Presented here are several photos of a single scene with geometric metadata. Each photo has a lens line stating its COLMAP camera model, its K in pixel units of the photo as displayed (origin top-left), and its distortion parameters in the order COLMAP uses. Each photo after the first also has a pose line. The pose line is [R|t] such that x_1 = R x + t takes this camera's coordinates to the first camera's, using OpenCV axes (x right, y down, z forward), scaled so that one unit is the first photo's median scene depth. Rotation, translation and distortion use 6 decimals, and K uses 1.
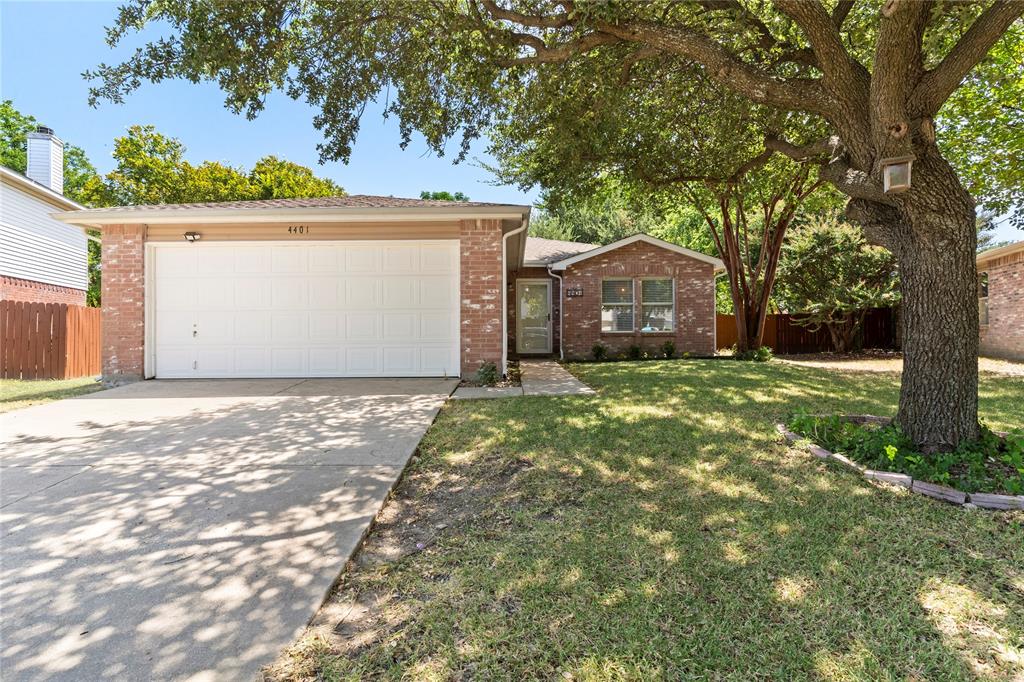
lens RADIAL K [[493.7, 0, 511.9], [0, 493.7, 333.9], [0, 0, 1]] dist [0.009499, 0.000044]
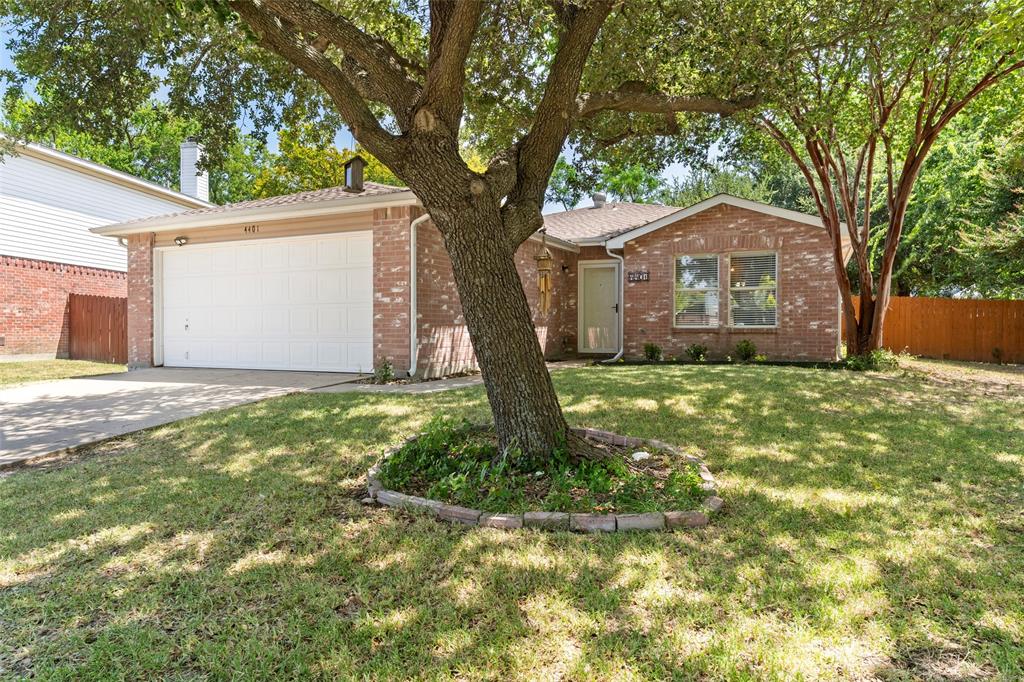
lens RADIAL K [[645.0, 0, 512.1], [0, 645.0, 343.8], [0, 0, 1]] dist [0.018352, 0.000549]
pose [[0.907723, 0.015415, -0.419287, 0.655409], [-0.004873, 0.999645, 0.026200, -0.004966], [0.419542, -0.021739, 0.907476, -0.025334]]
